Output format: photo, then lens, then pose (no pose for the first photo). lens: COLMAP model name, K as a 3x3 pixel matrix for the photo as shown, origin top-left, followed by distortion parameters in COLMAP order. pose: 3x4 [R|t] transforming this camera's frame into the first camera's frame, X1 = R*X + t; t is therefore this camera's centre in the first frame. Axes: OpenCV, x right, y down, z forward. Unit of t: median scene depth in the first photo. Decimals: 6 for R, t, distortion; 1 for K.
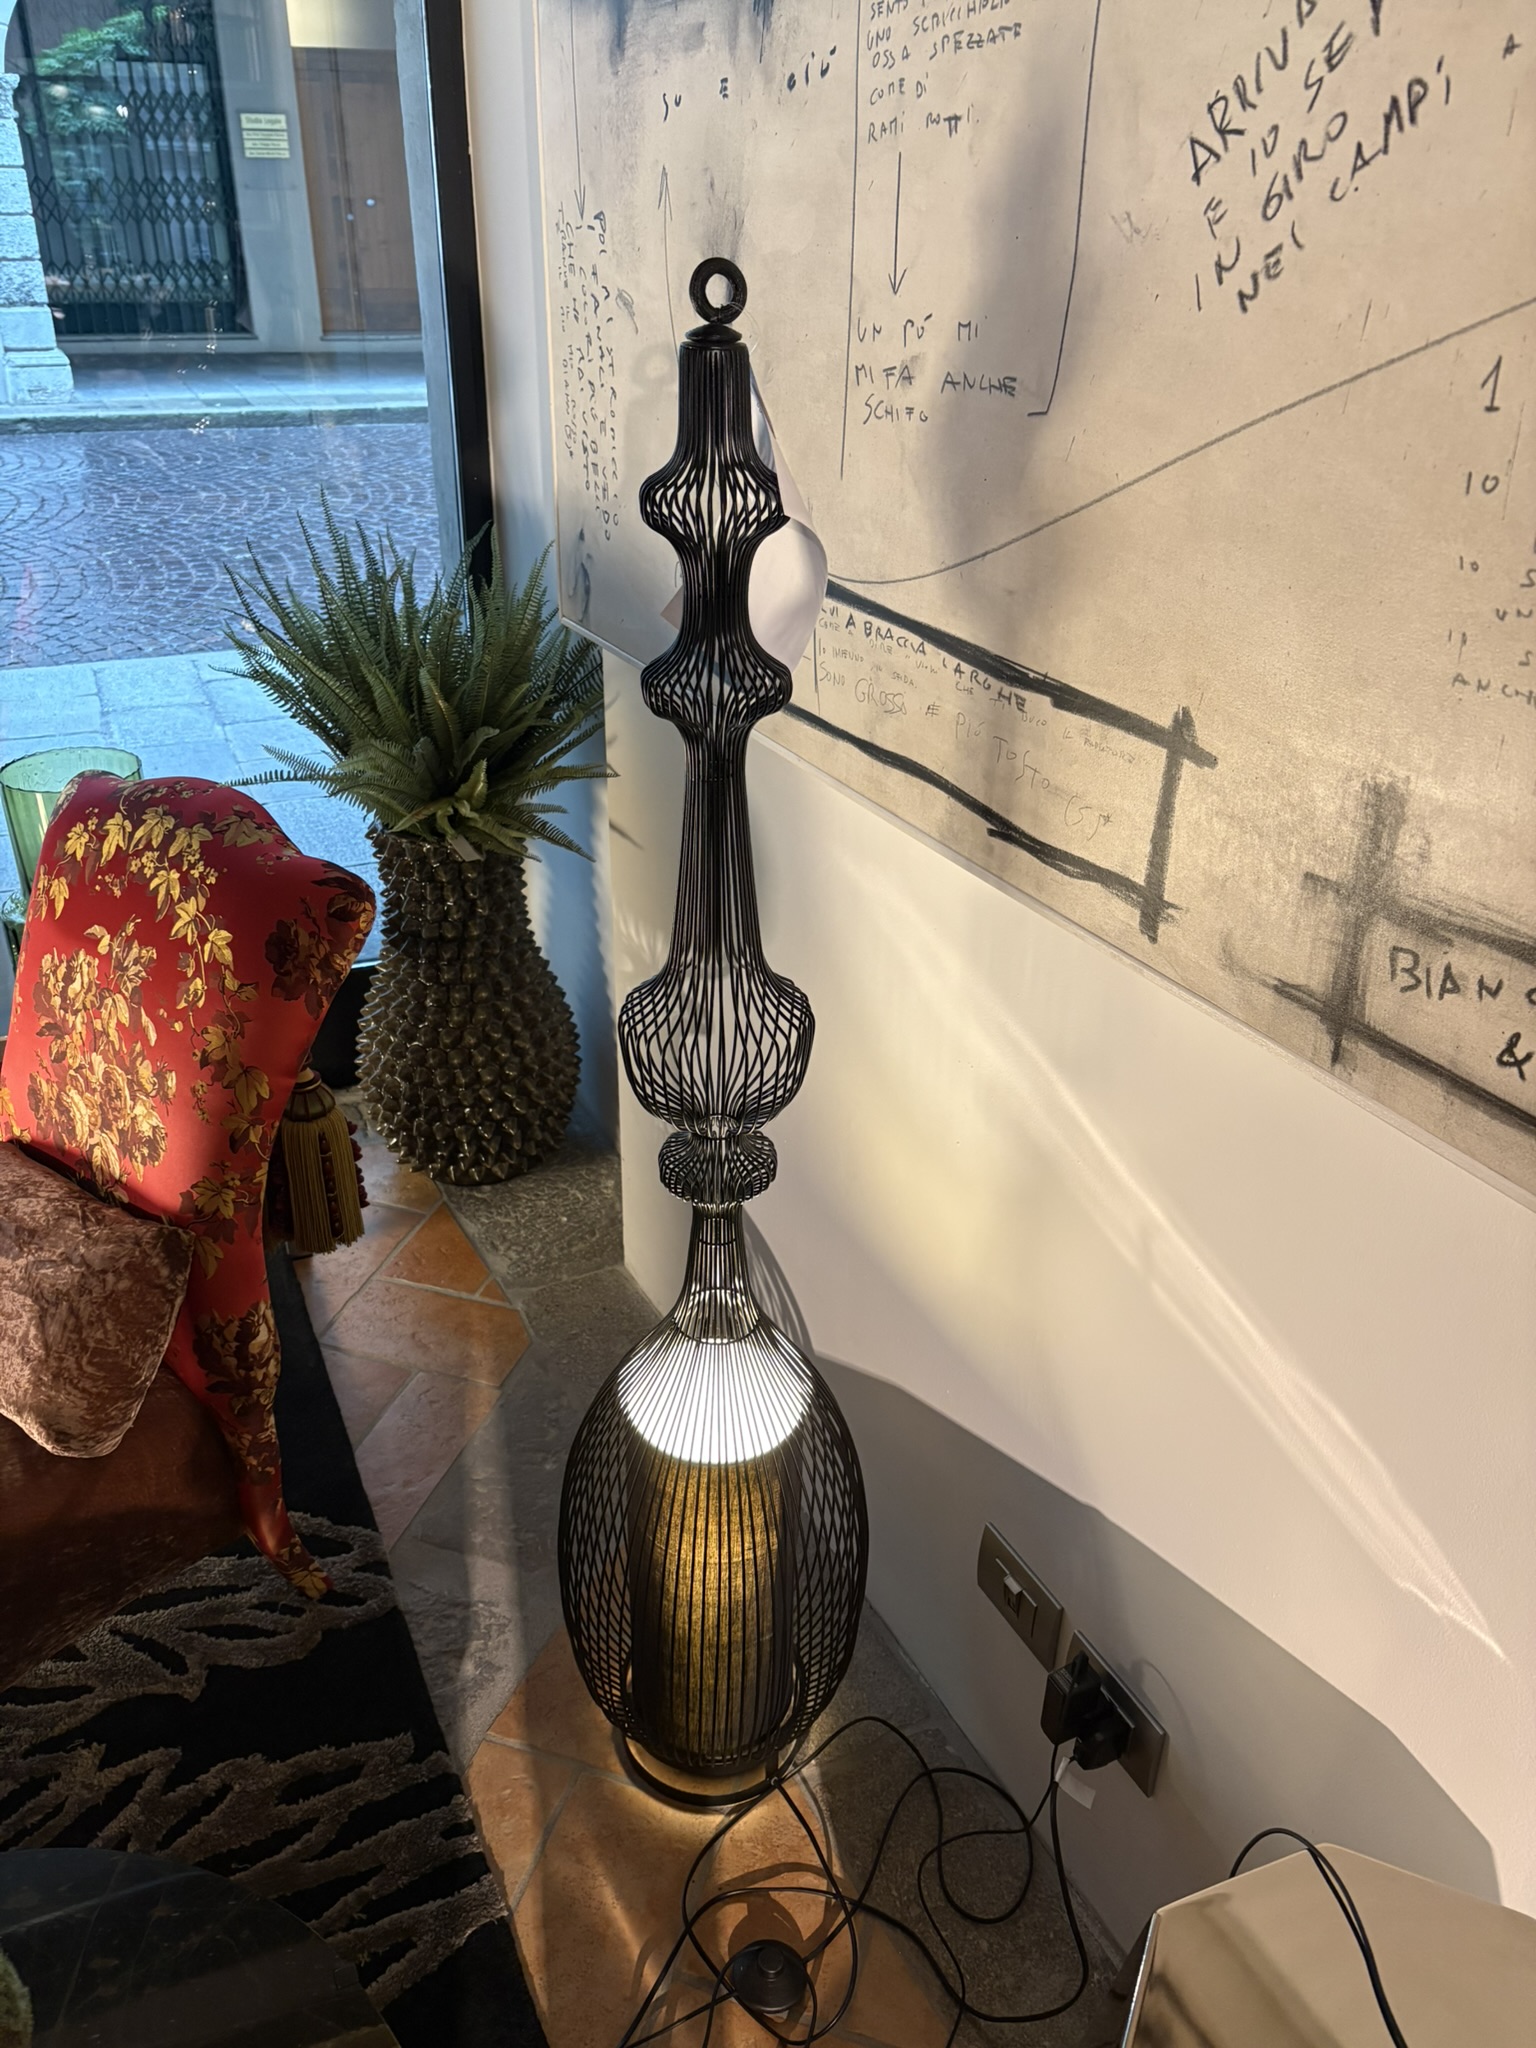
lens RADIAL K [[1545.5, 0, 760.2], [0, 1545.5, 1027.9], [0, 0, 1]] dist [0.041659, -0.050520]
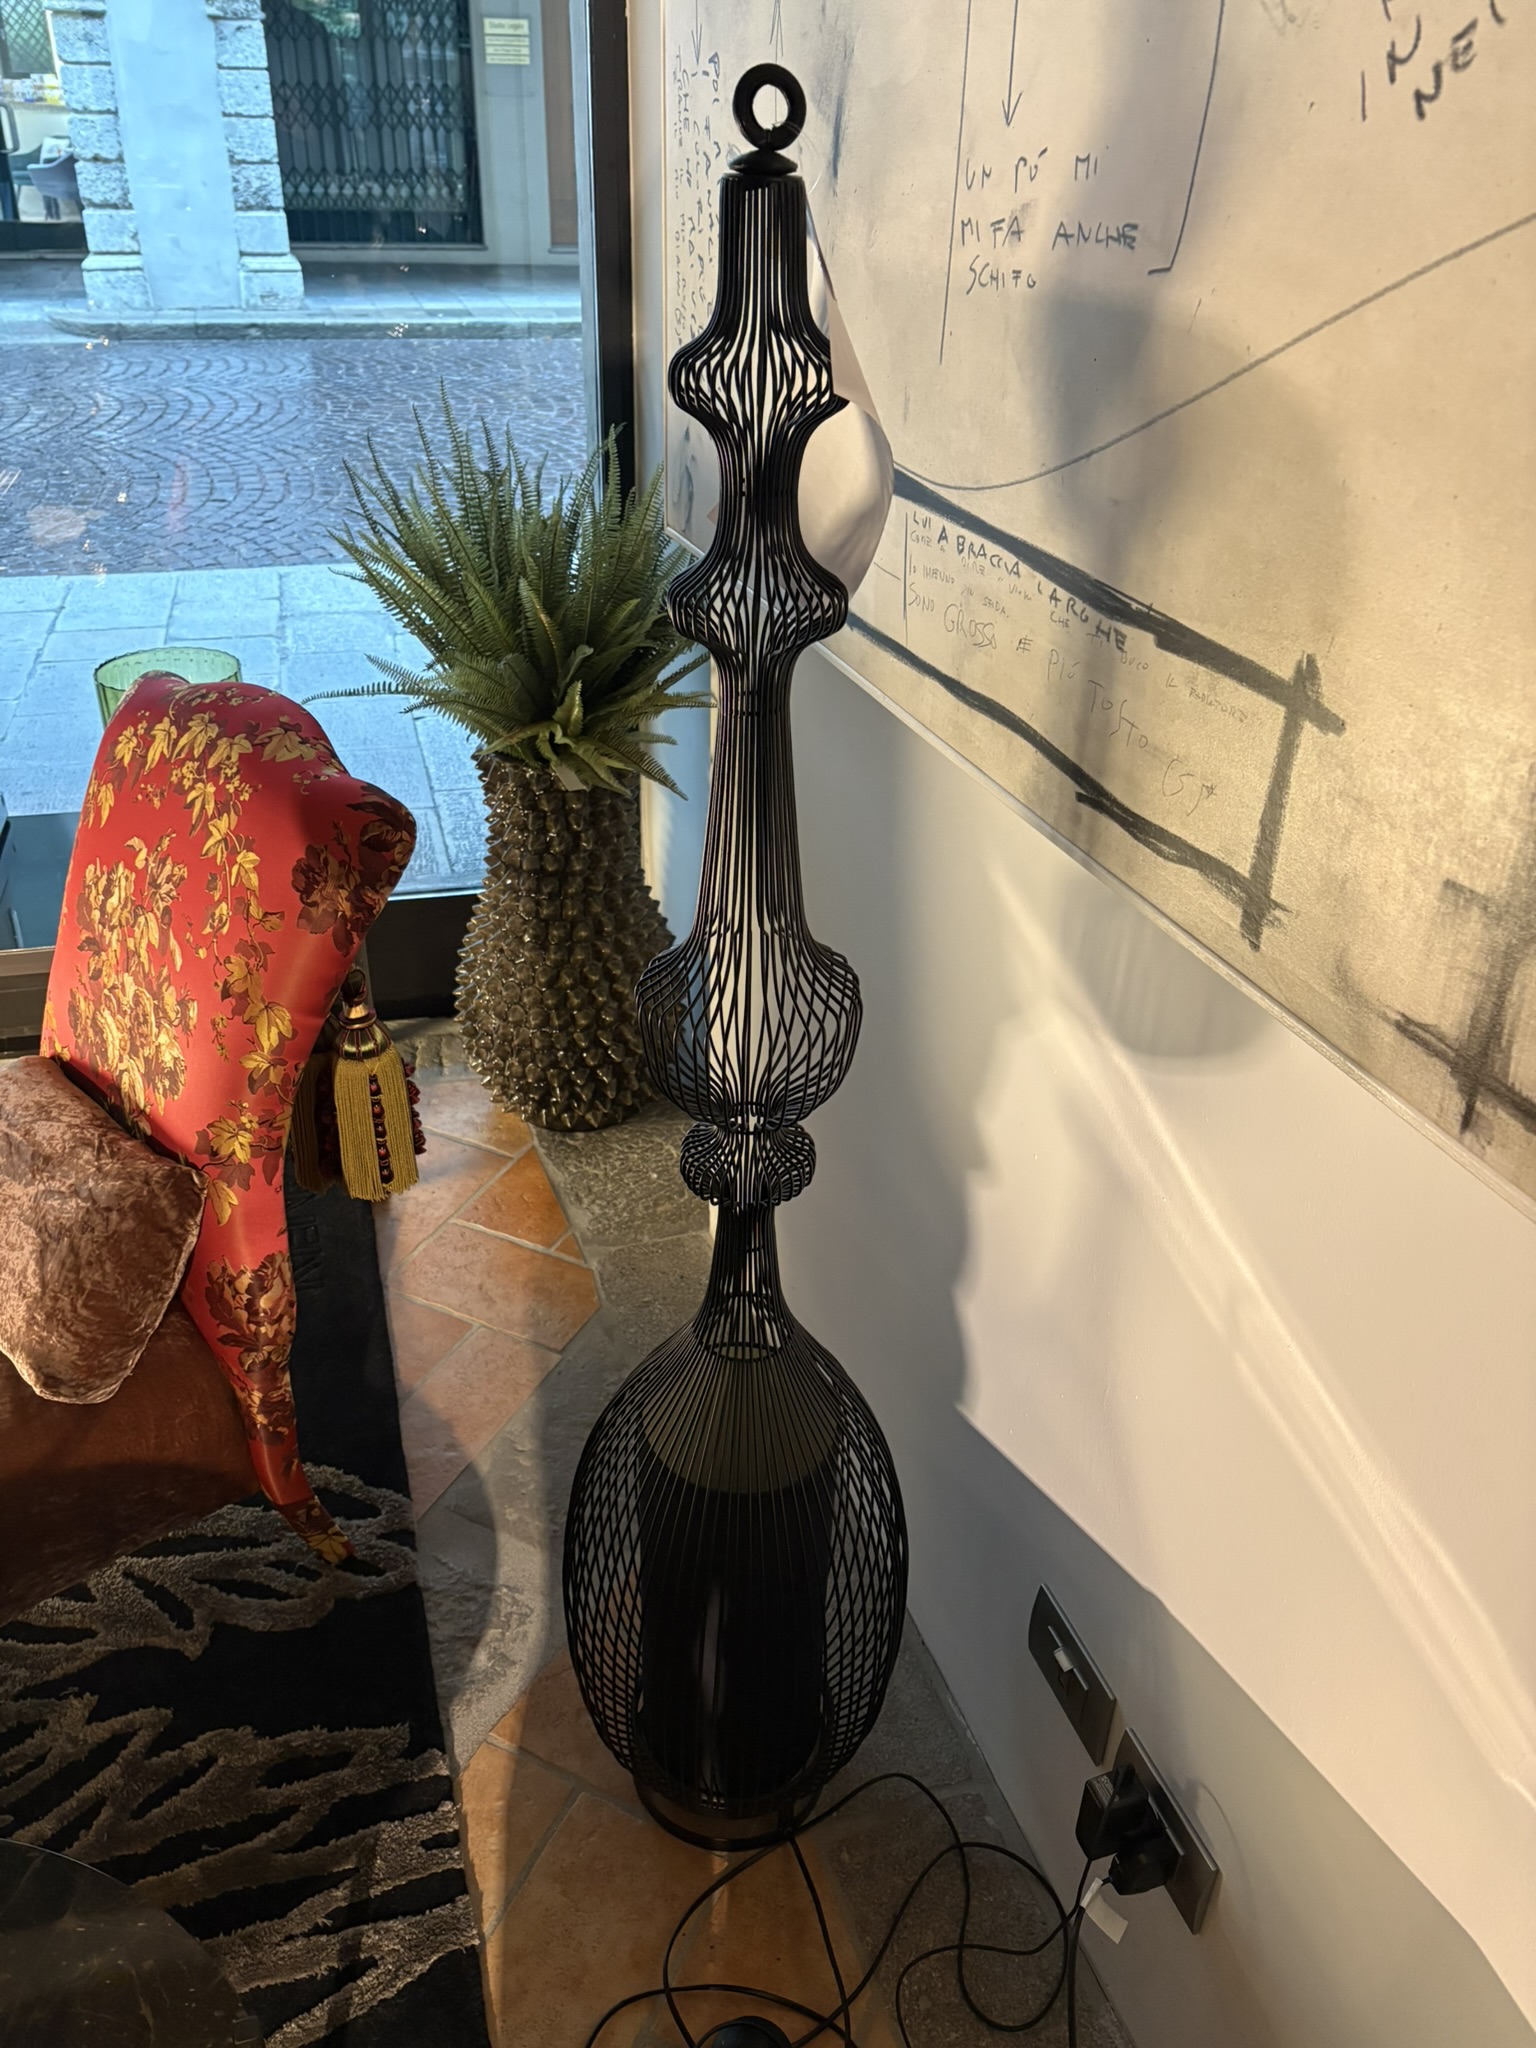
lens RADIAL K [[1545.5, 0, 765.7], [0, 1545.5, 1022.6], [0, 0, 1]] dist [0.041659, -0.050520]
pose [[0.990457, 0.076648, -0.114539, 0.064861], [-0.072340, 0.996524, 0.041318, -0.021463], [0.117308, -0.032638, 0.992559, 0.116420]]
